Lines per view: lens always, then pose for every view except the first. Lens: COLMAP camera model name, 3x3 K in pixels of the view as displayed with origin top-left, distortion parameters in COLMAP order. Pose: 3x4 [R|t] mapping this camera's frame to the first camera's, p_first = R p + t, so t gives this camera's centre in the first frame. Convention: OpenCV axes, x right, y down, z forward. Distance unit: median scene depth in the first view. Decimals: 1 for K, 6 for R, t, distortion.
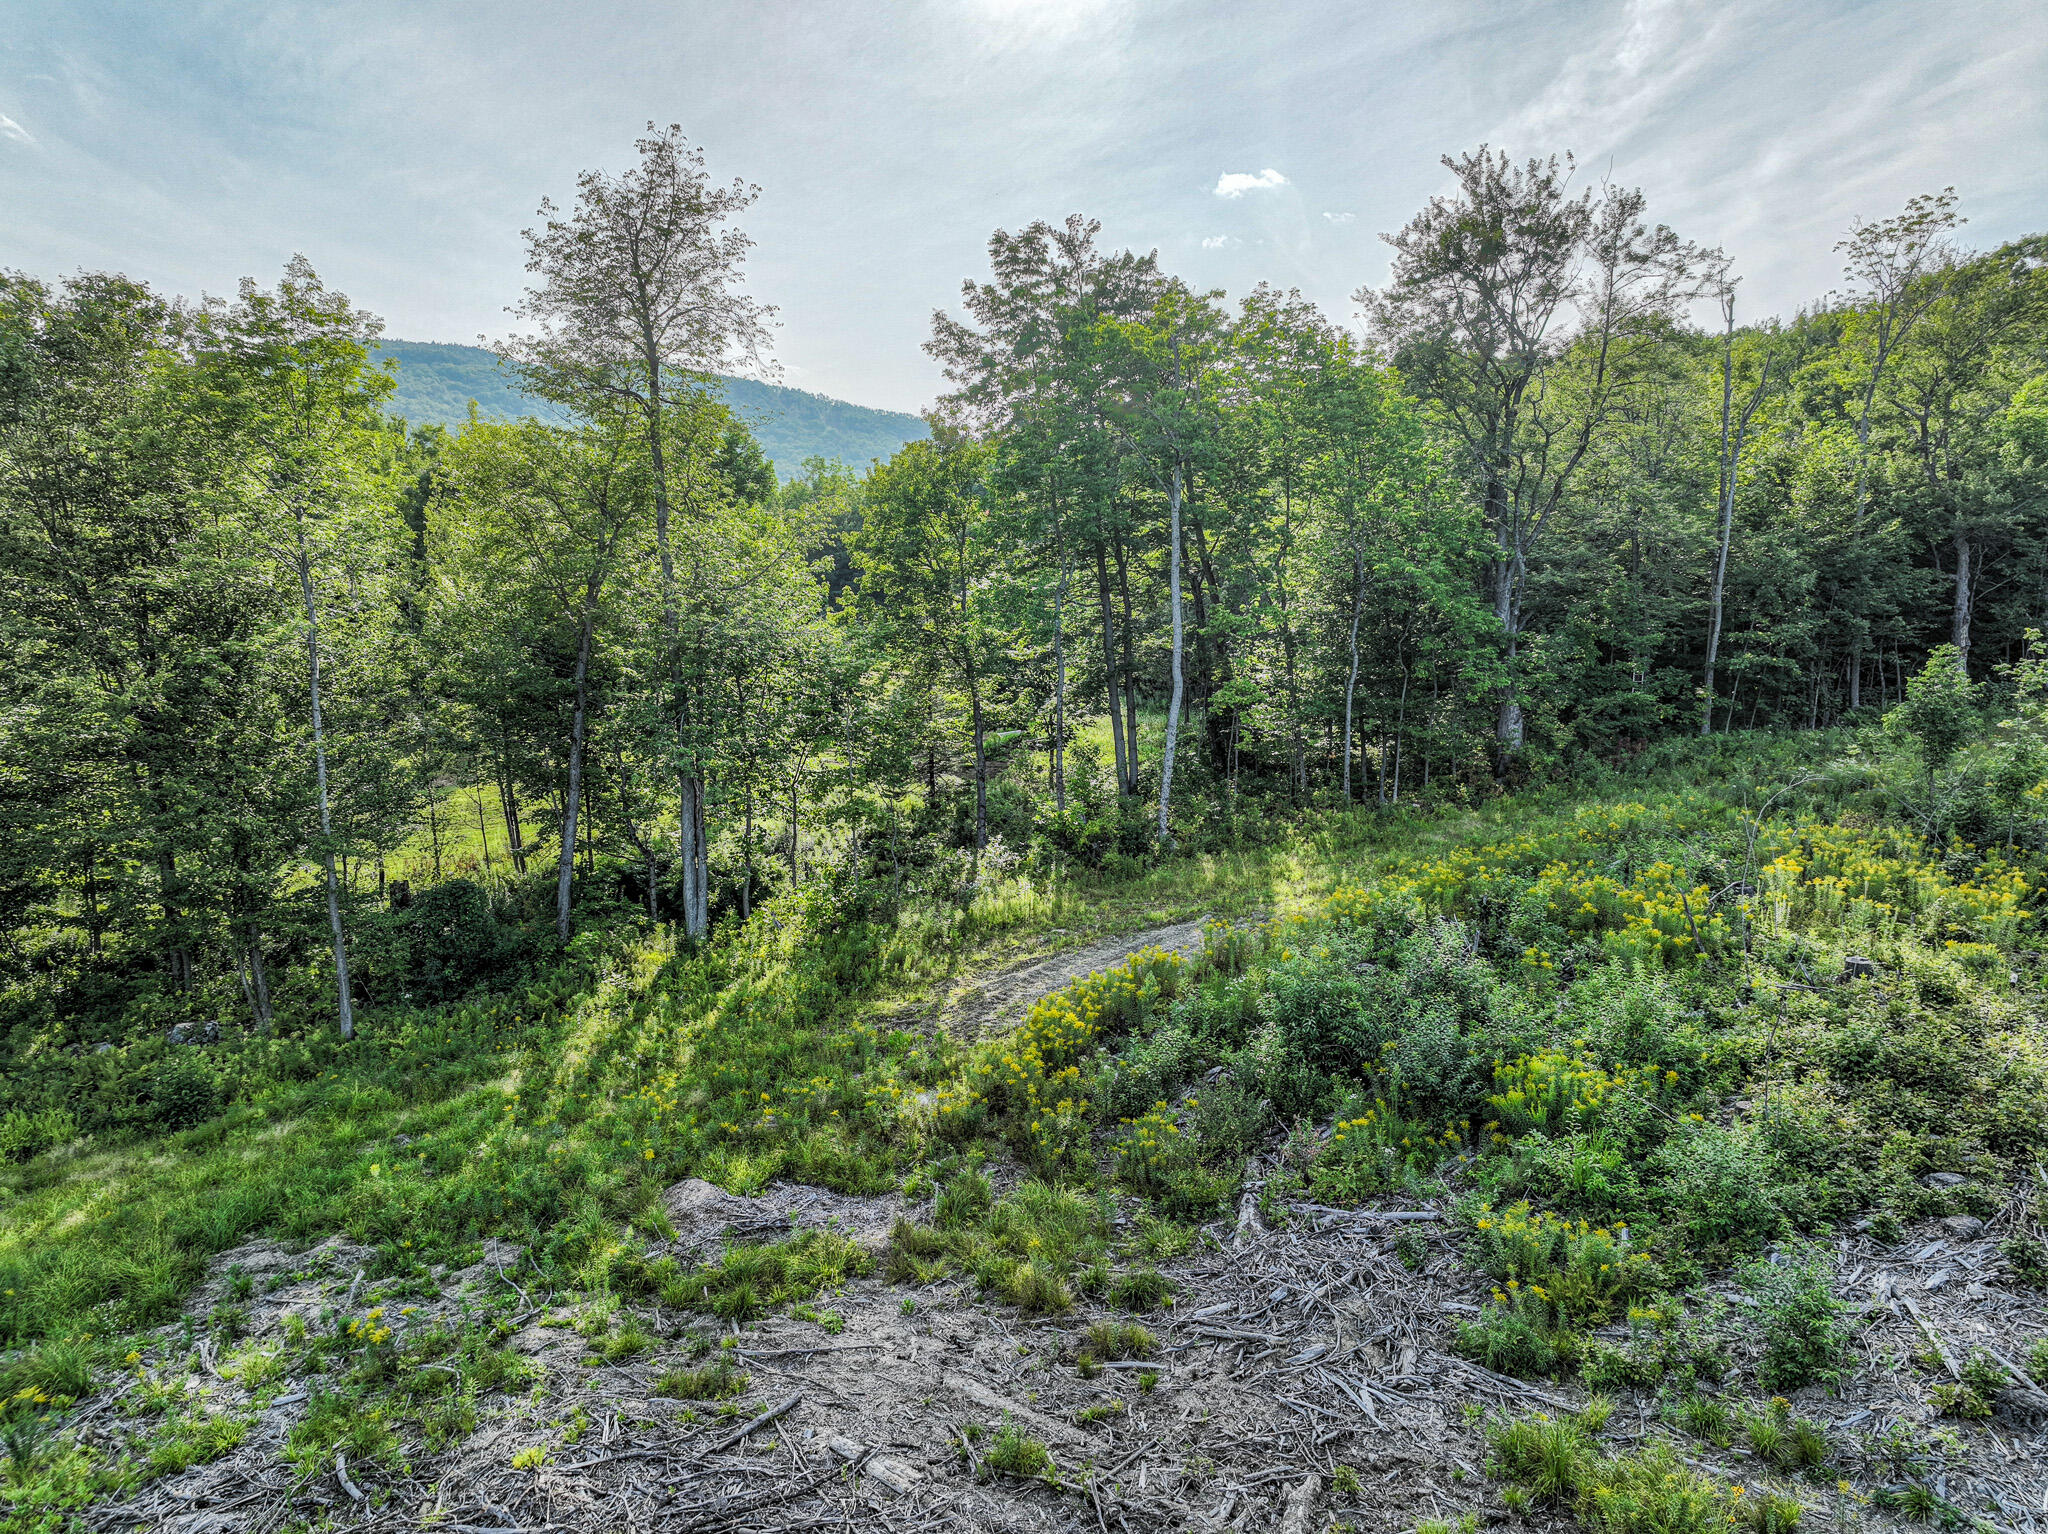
lens RADIAL K [[1441.8, 0, 1052.8], [0, 1441.8, 753.3], [0, 0, 1]] dist [0.001218, 0.020765]
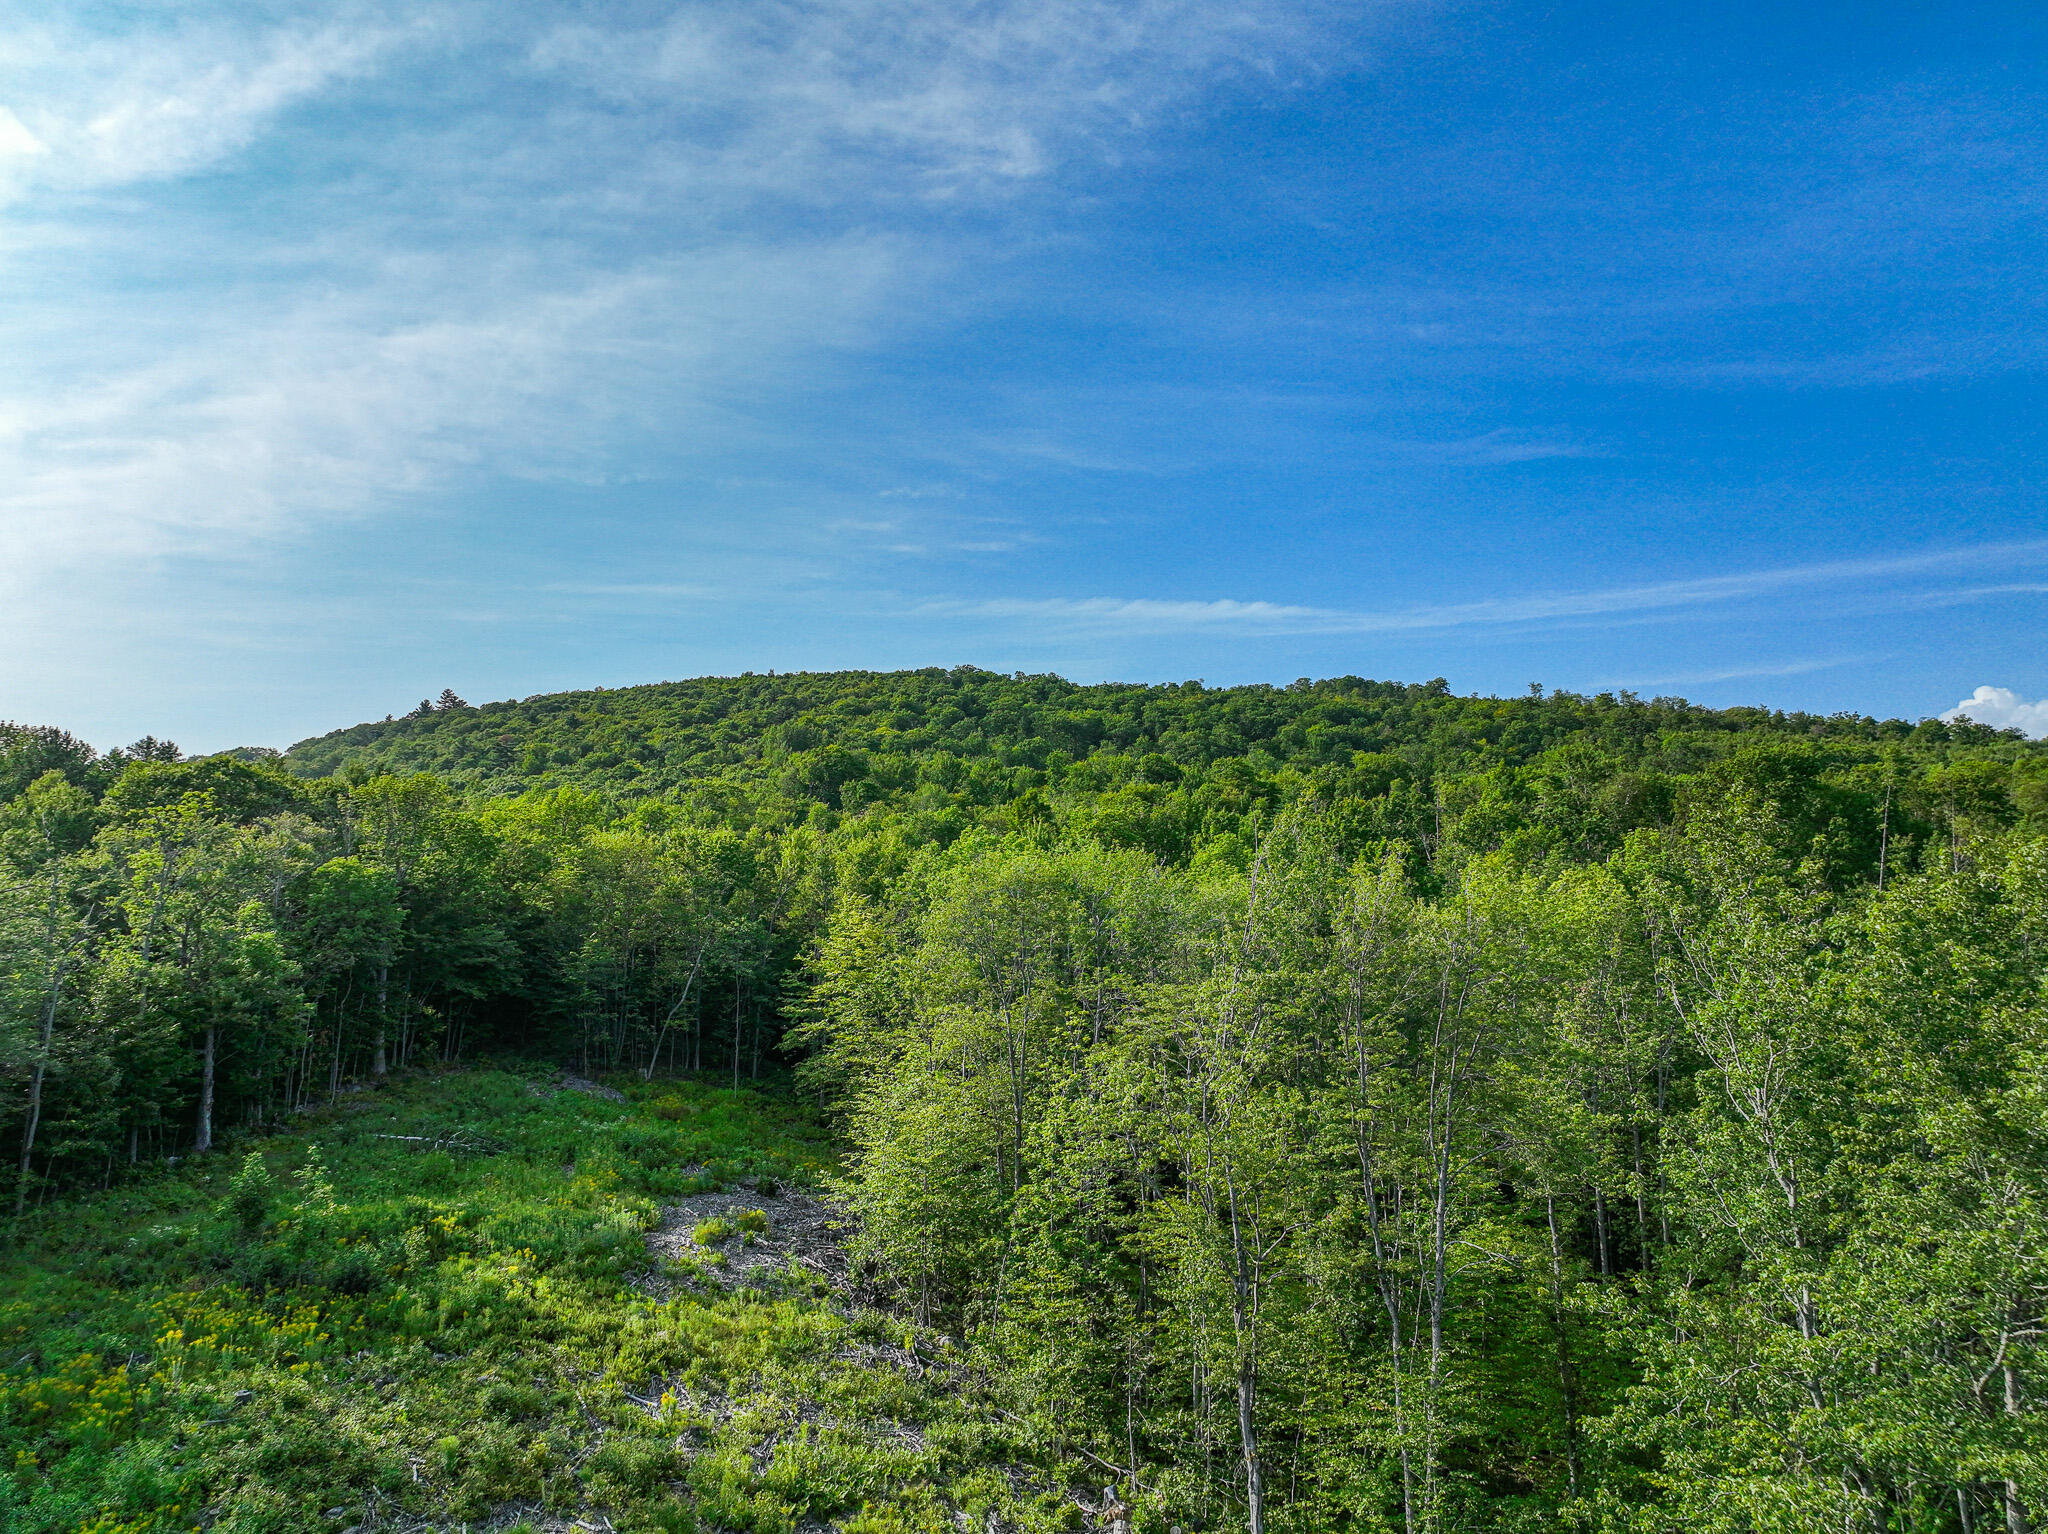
lens RADIAL K [[1441.8, 0, 1028.2], [0, 1441.8, 758.5], [0, 0, 1]] dist [0.001218, 0.020765]
pose [[0.406773, 0.115236, 0.906232, -0.579637], [0.083953, 0.983099, -0.162693, -0.197990], [-0.909663, 0.142261, 0.390224, -0.482347]]
